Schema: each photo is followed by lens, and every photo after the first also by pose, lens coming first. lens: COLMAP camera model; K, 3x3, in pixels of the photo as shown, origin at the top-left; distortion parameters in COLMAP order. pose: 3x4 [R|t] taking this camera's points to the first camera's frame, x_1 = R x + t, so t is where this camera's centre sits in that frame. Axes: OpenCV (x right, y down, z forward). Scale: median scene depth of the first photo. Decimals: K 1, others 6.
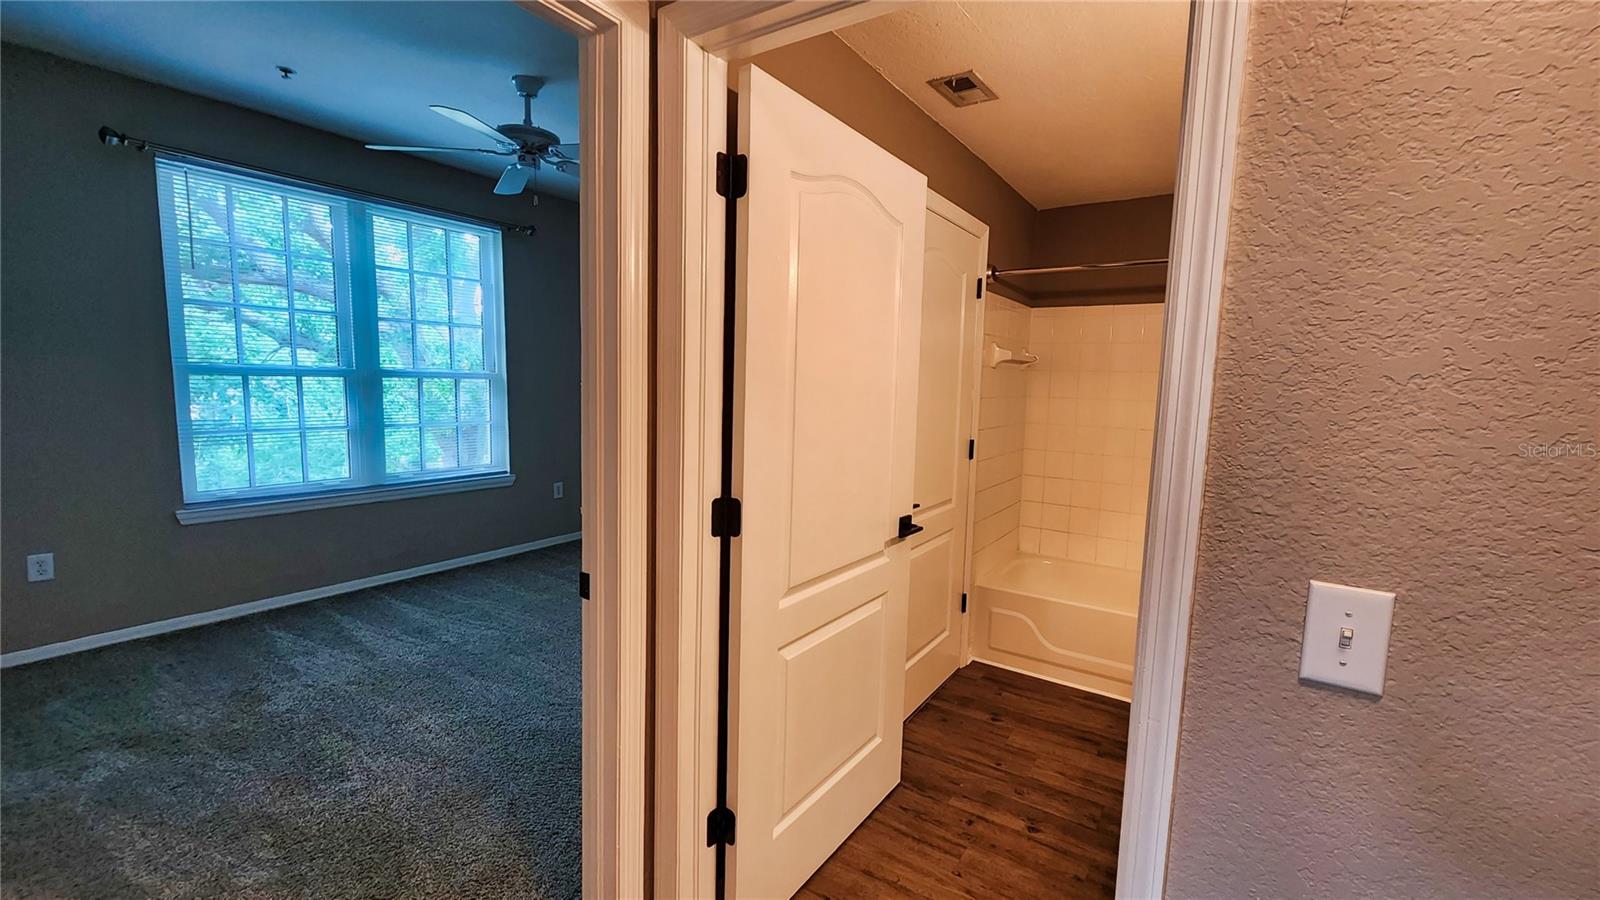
lens RADIAL K [[652.4, 0, 811.7], [0, 652.4, 448.3], [0, 0, 1]] dist [0.001044, -0.000401]
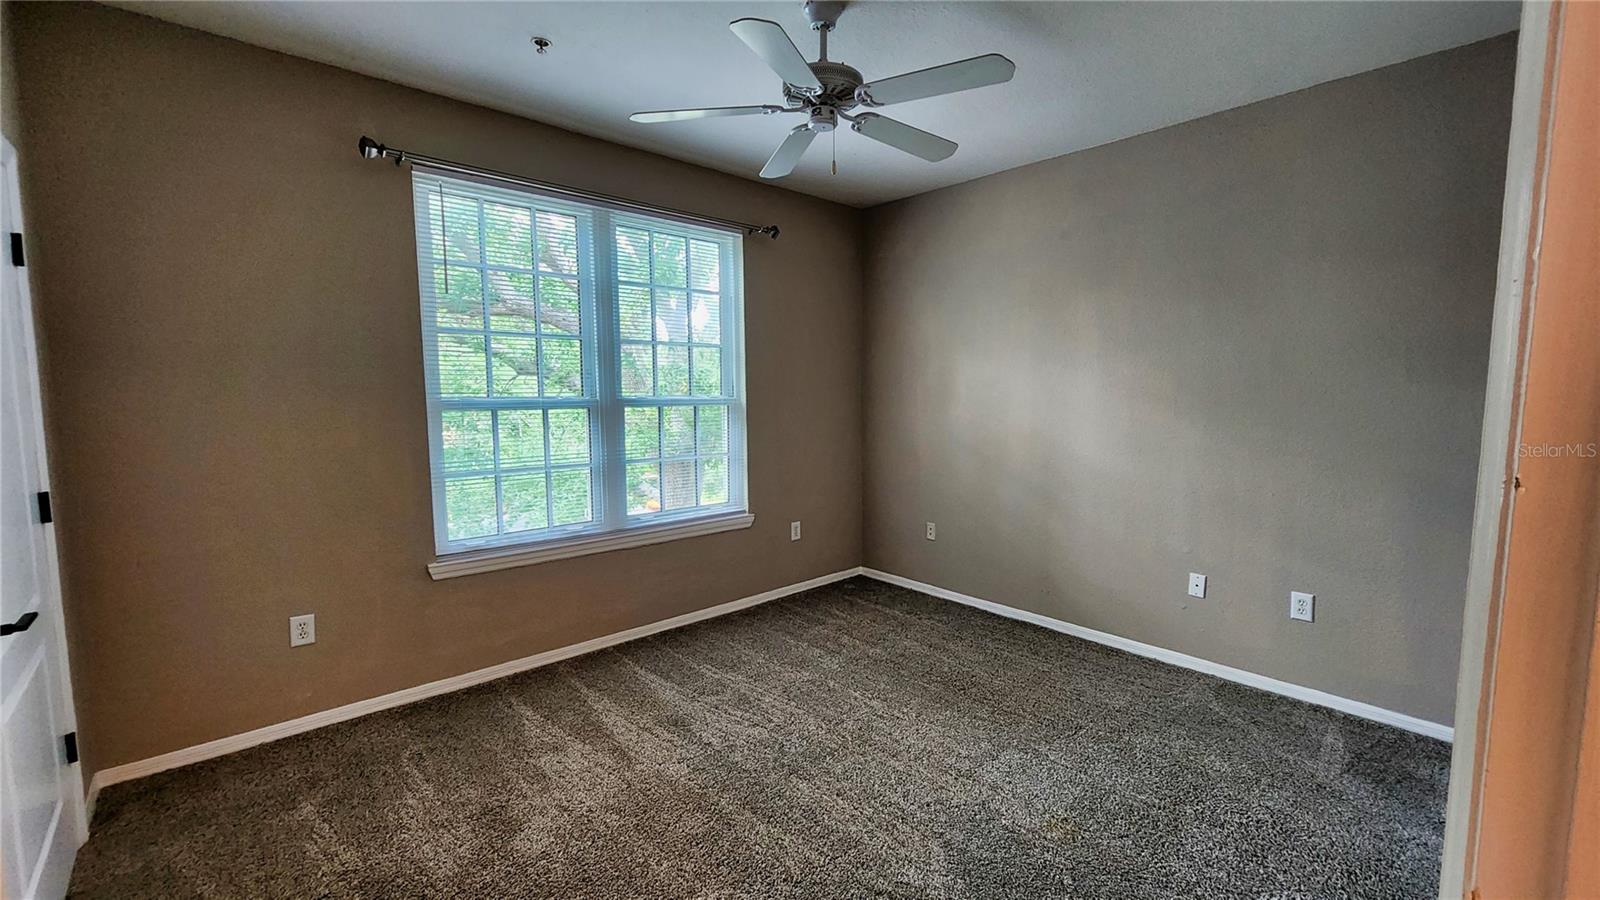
lens RADIAL K [[652.4, 0, 811.7], [0, 652.4, 448.3], [0, 0, 1]] dist [0.001044, -0.000401]
pose [[0.968706, -0.006209, -0.248132, -0.212879], [0.001578, 0.999821, -0.018857, -0.039785], [0.248205, 0.017875, 0.968543, 0.230436]]
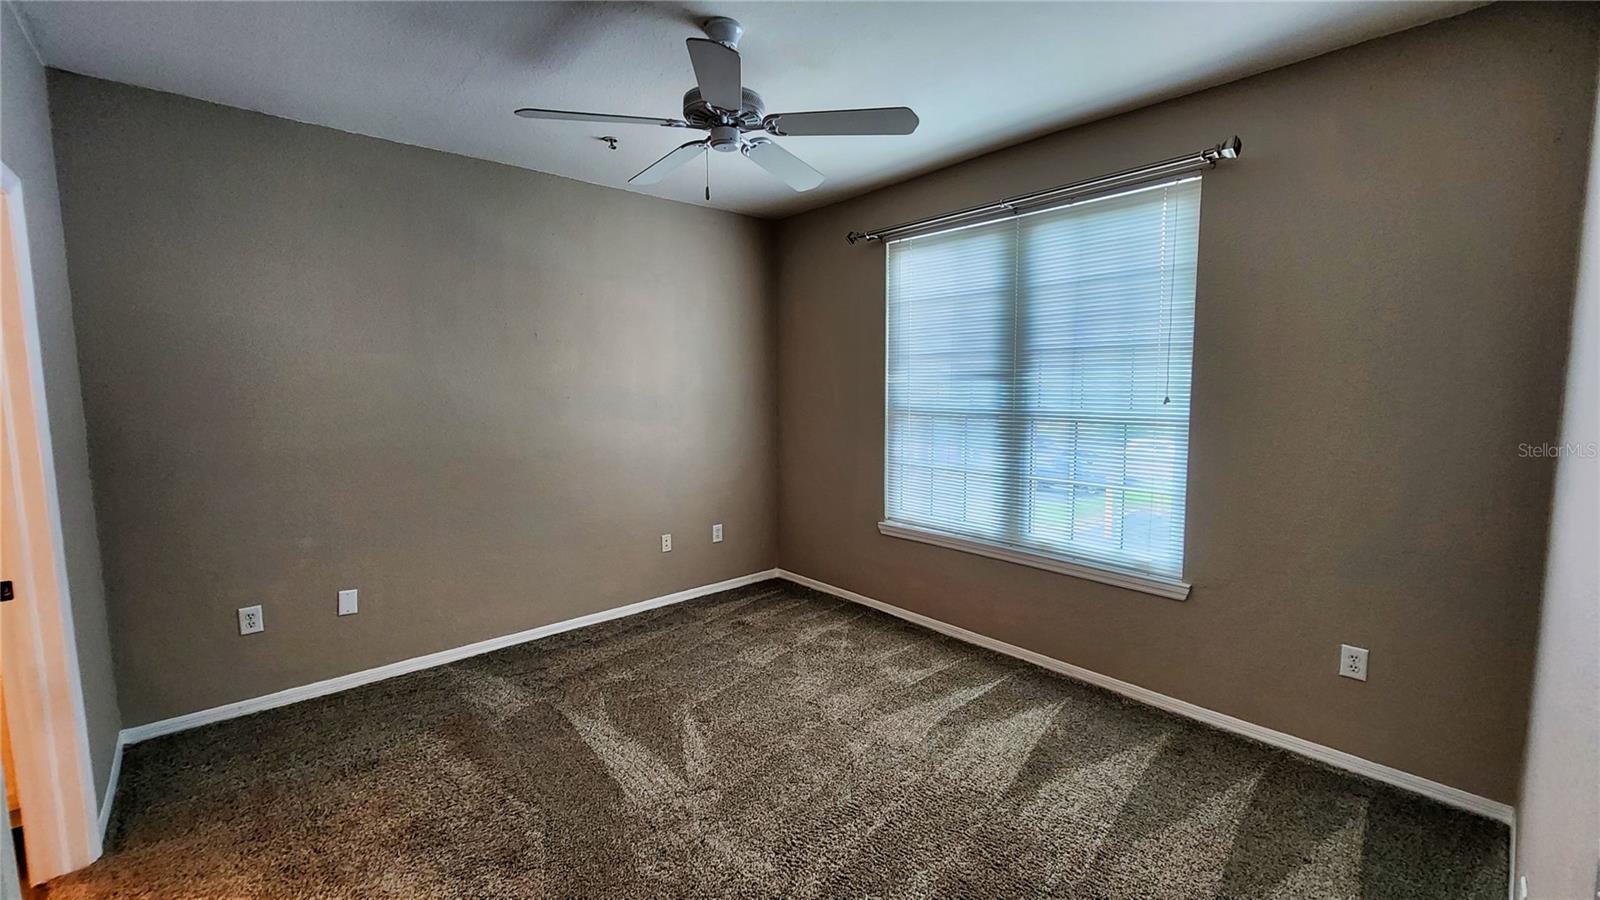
lens RADIAL K [[652.4, 0, 811.7], [0, 652.4, 448.3], [0, 0, 1]] dist [0.001044, -0.000401]
pose [[-0.229492, 0.051551, -0.971945, 0.246365], [-0.122597, 0.989112, 0.081409, -0.117218], [0.965559, 0.137840, -0.220673, 1.001178]]
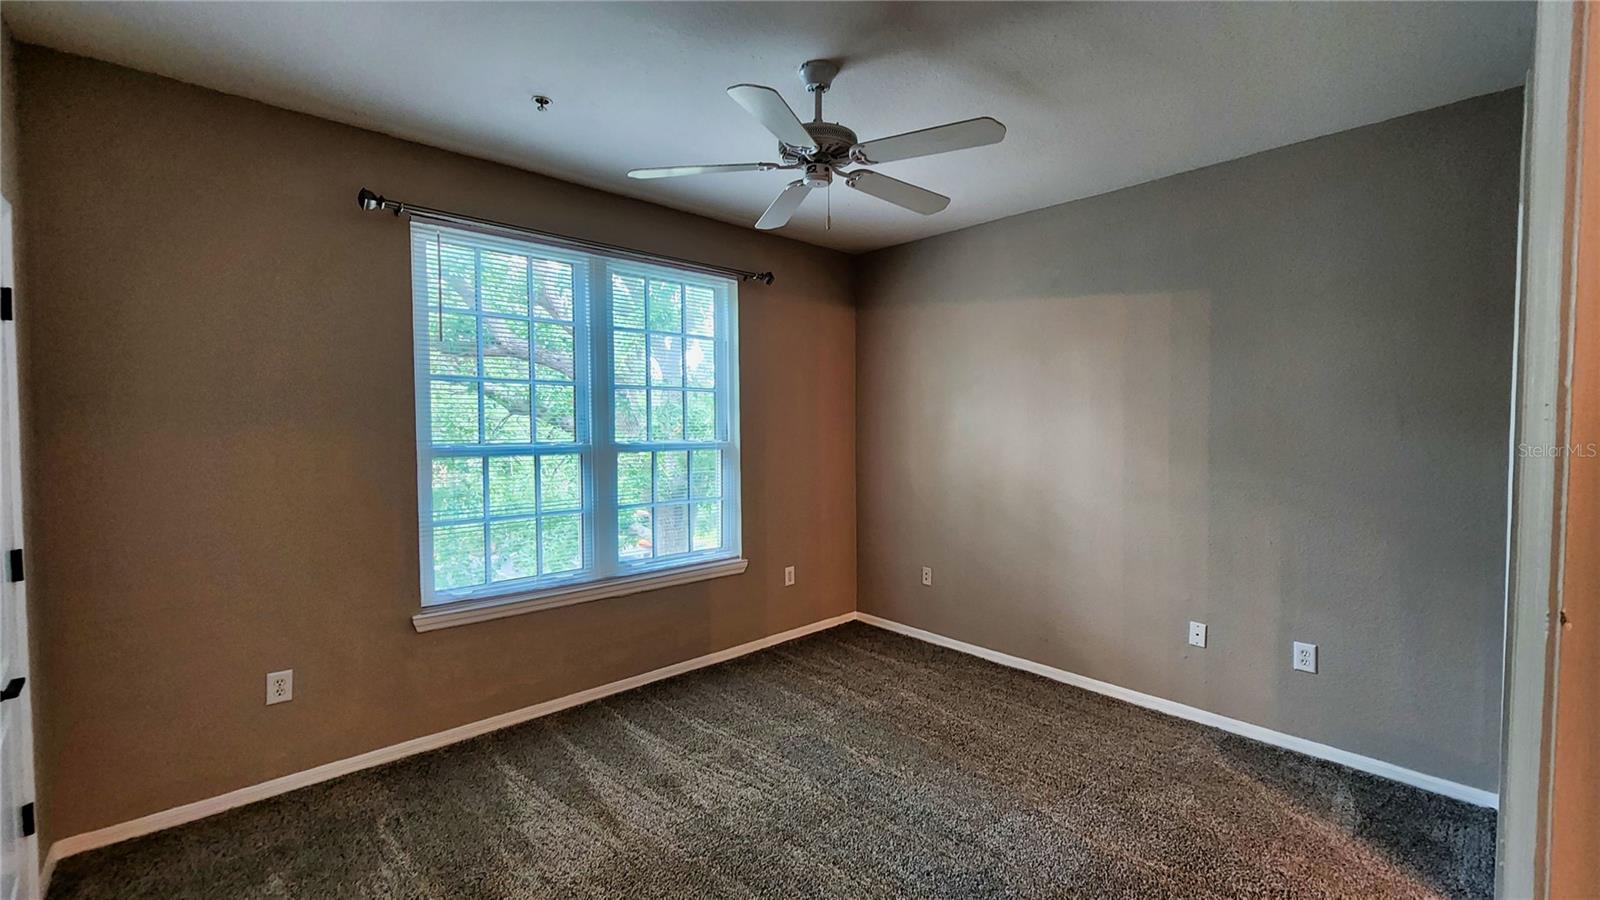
lens RADIAL K [[652.7, 0, 810.8], [0, 652.7, 446.2], [0, 0, 1]] dist [0.000063, -0.000428]
pose [[0.970924, -0.020252, -0.238531, -0.215970], [0.002099, 0.997097, -0.076111, -0.055101], [0.239380, 0.073397, 0.968148, 0.235197]]
